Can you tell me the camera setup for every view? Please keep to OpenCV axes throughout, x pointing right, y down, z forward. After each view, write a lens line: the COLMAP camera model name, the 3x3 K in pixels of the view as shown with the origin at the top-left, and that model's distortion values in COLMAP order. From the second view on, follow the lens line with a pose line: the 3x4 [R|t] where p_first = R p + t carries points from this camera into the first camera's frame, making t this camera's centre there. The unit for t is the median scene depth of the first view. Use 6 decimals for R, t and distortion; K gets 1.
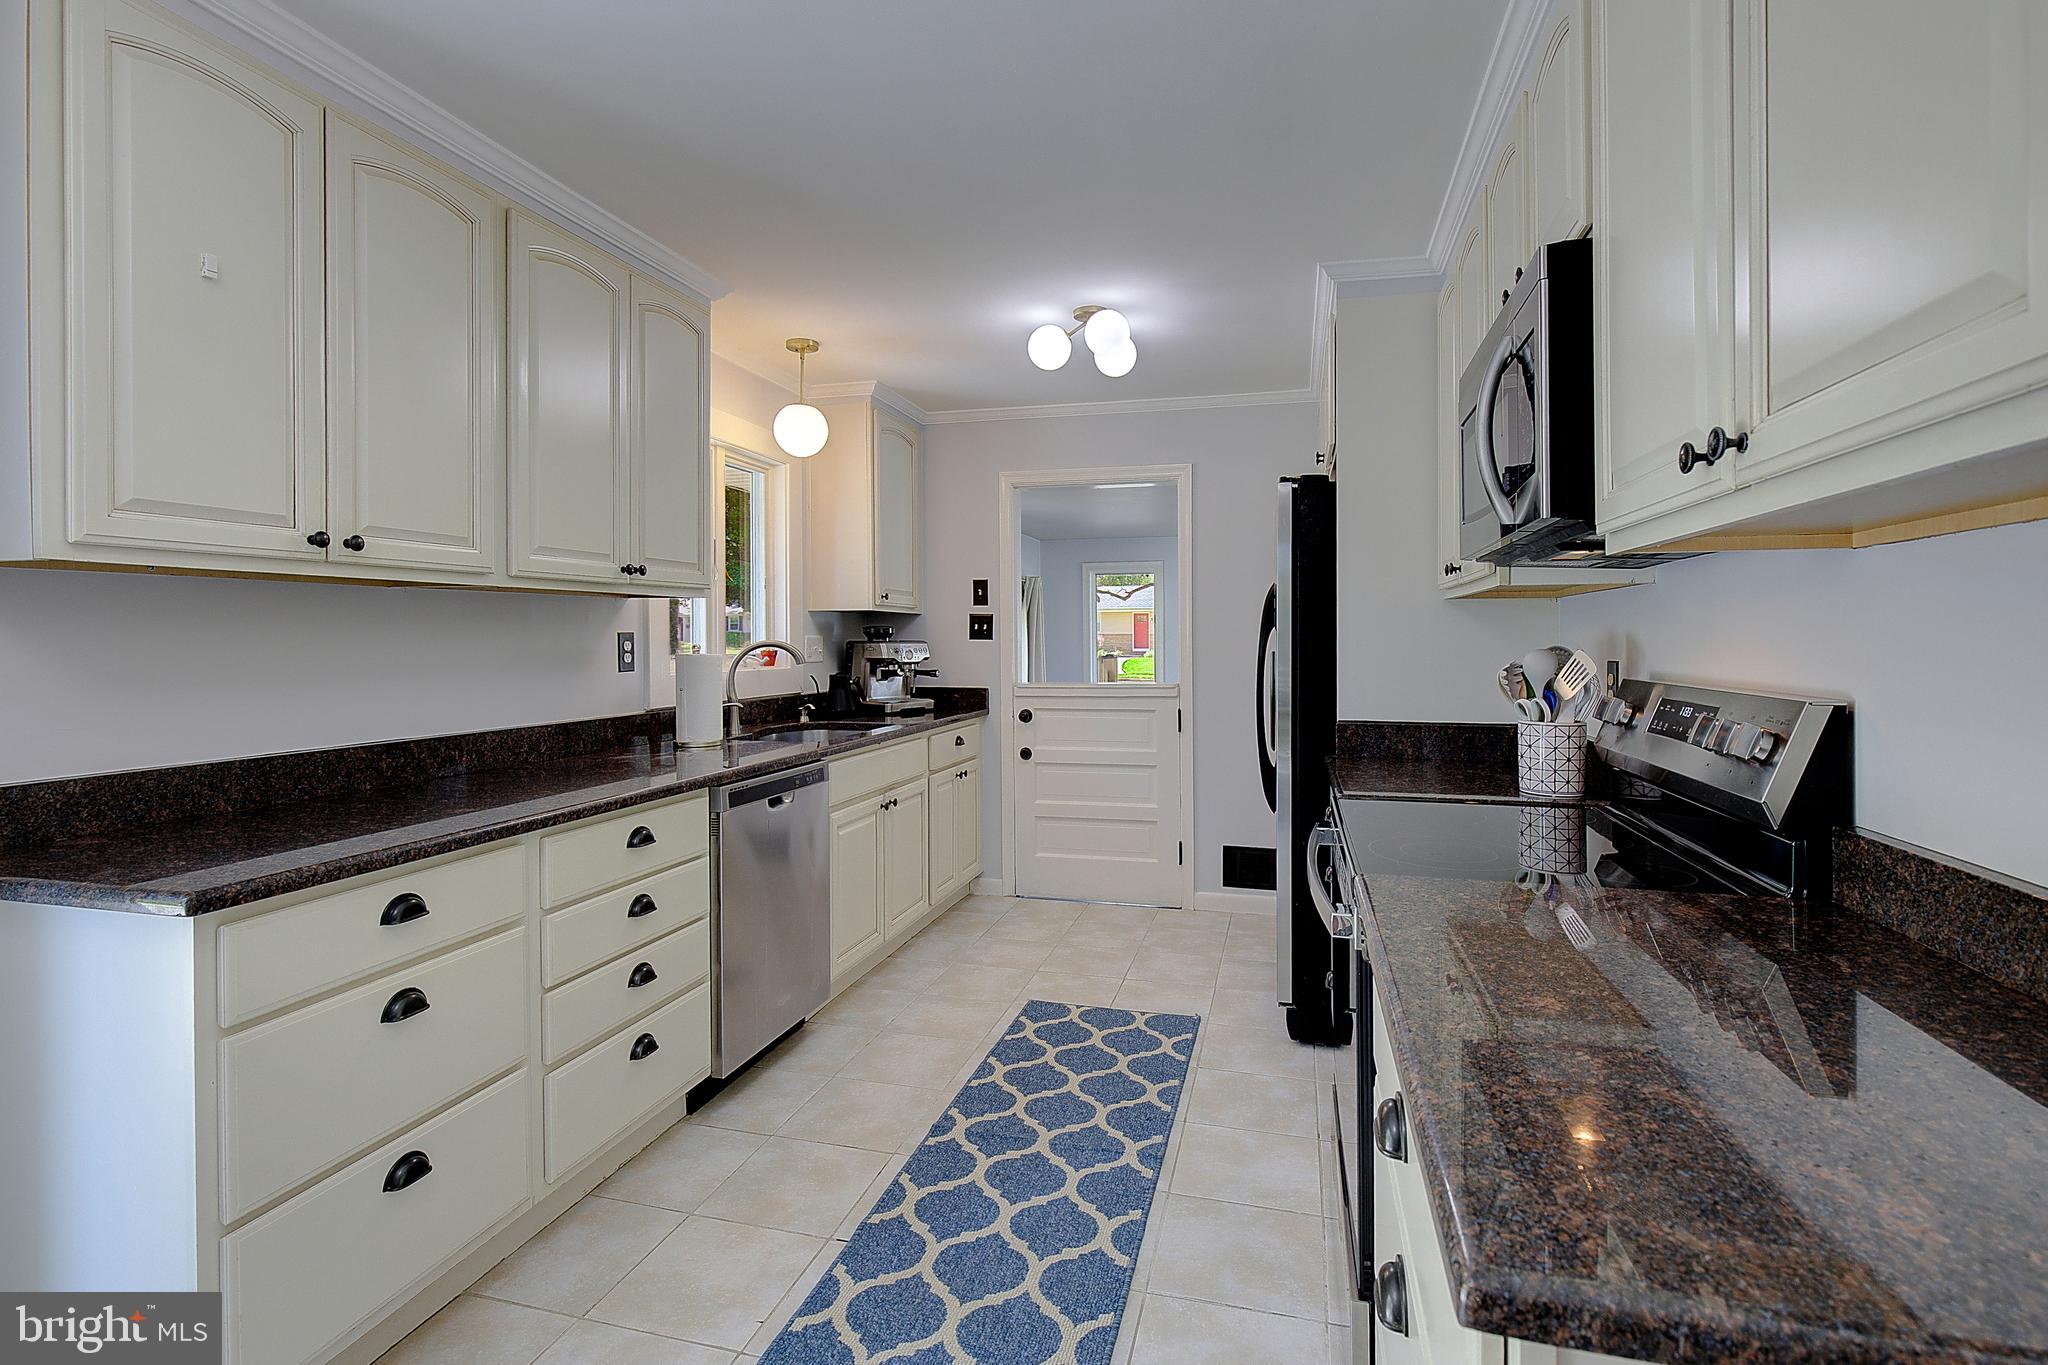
lens RADIAL K [[960.5, 0, 1030.7], [0, 960.5, 616.6], [0, 0, 1]] dist [0.000562, -0.000454]
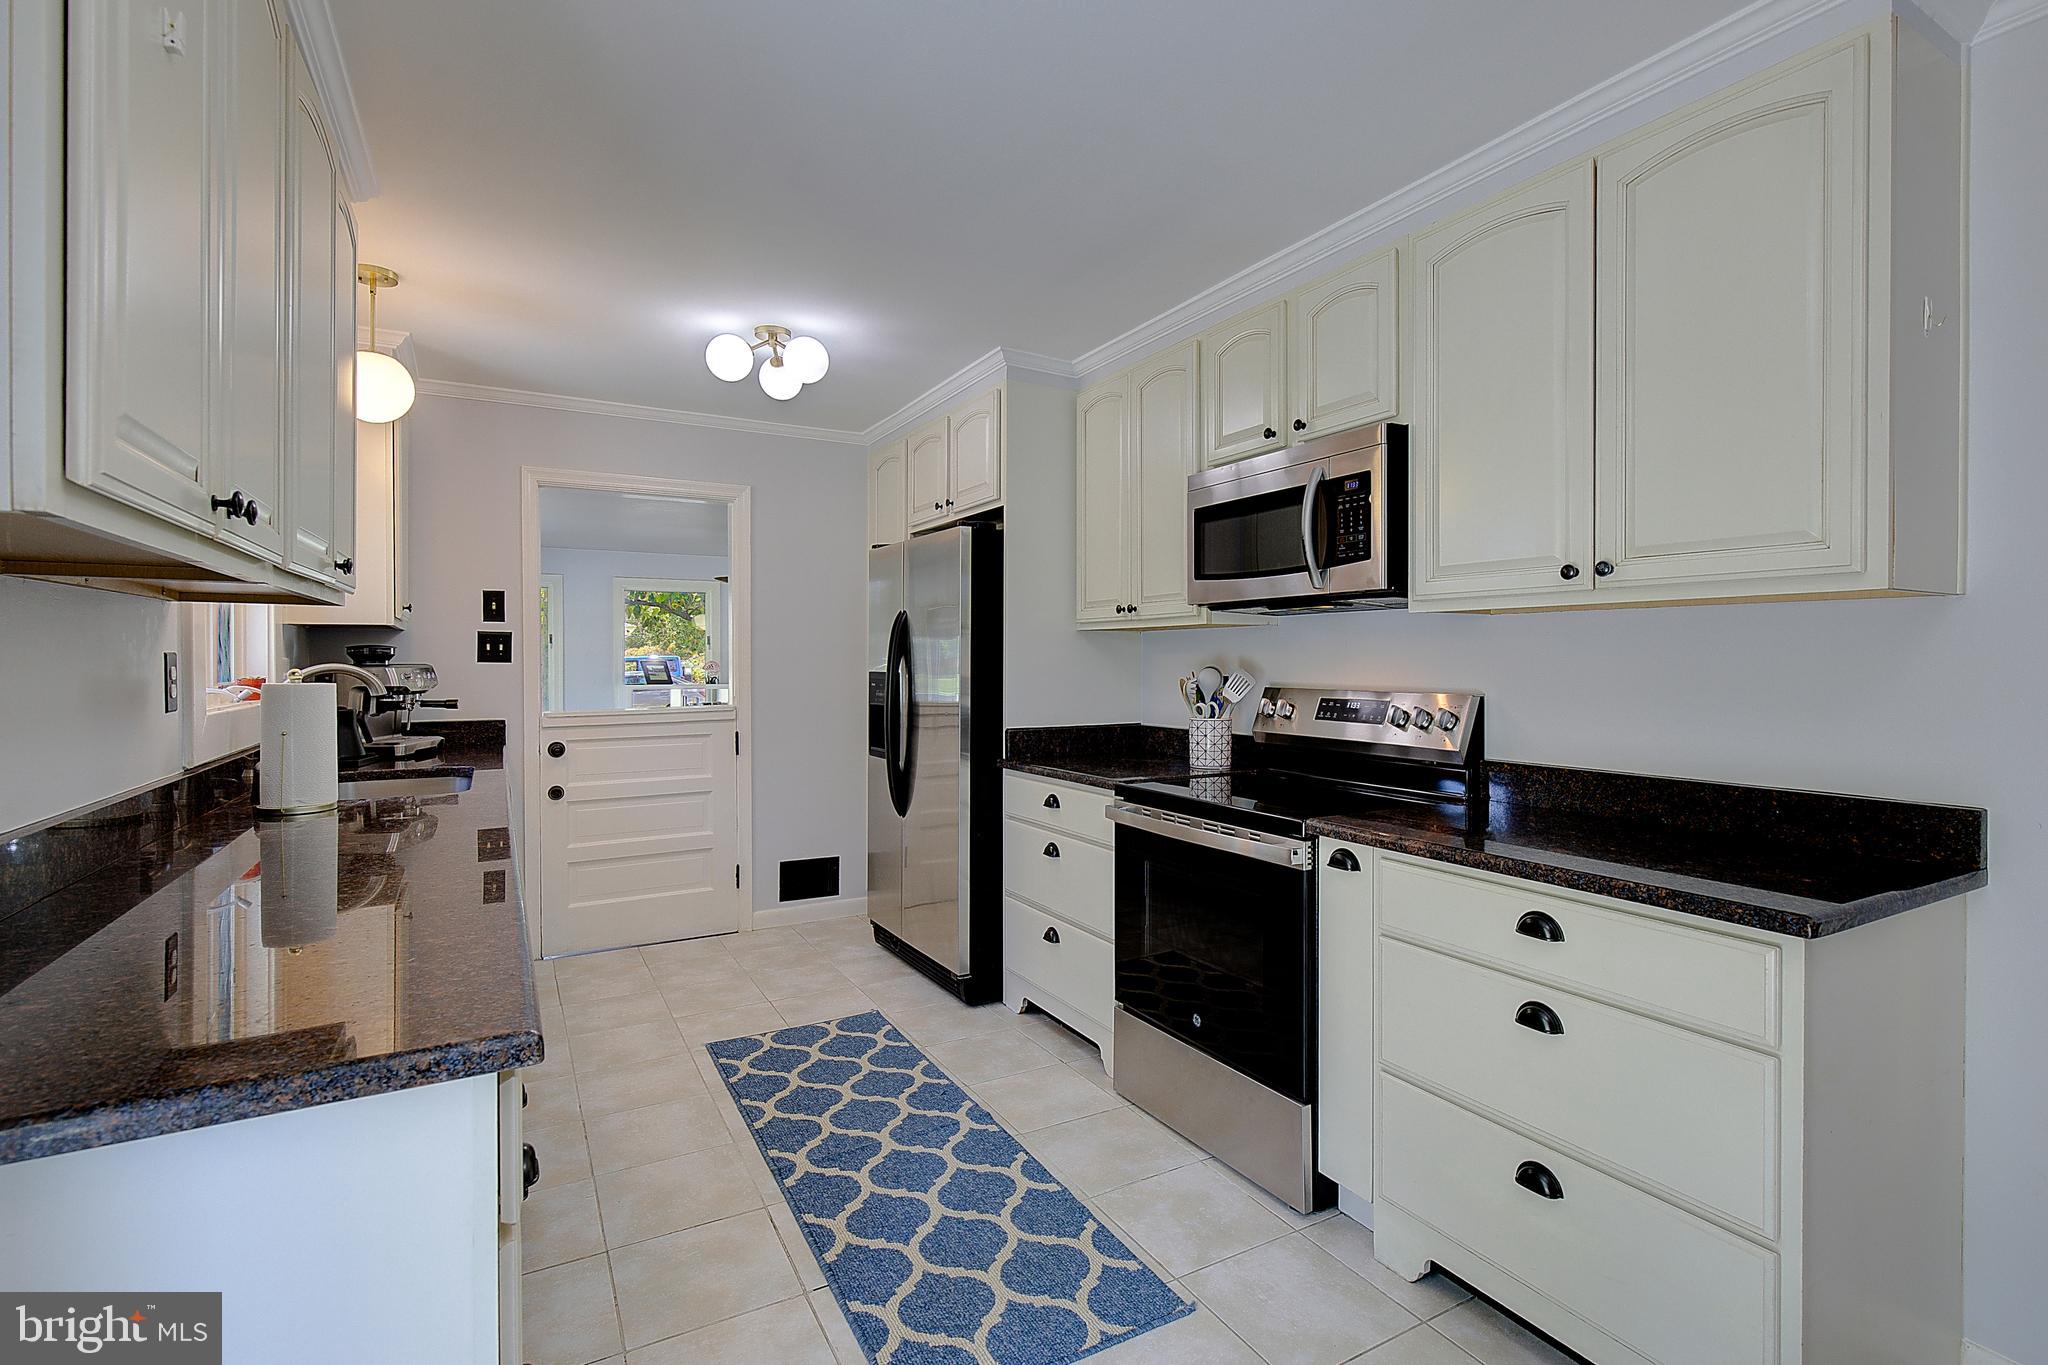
lens RADIAL K [[961.8, 0, 1035.1], [0, 961.8, 637.9], [0, 0, 1]] dist [-0.001617, -0.000285]
pose [[0.711711, 0.015372, 0.702304, -0.513108], [-0.014952, 0.999866, -0.006733, 0.002018], [-0.702313, -0.005709, 0.711845, 0.119368]]
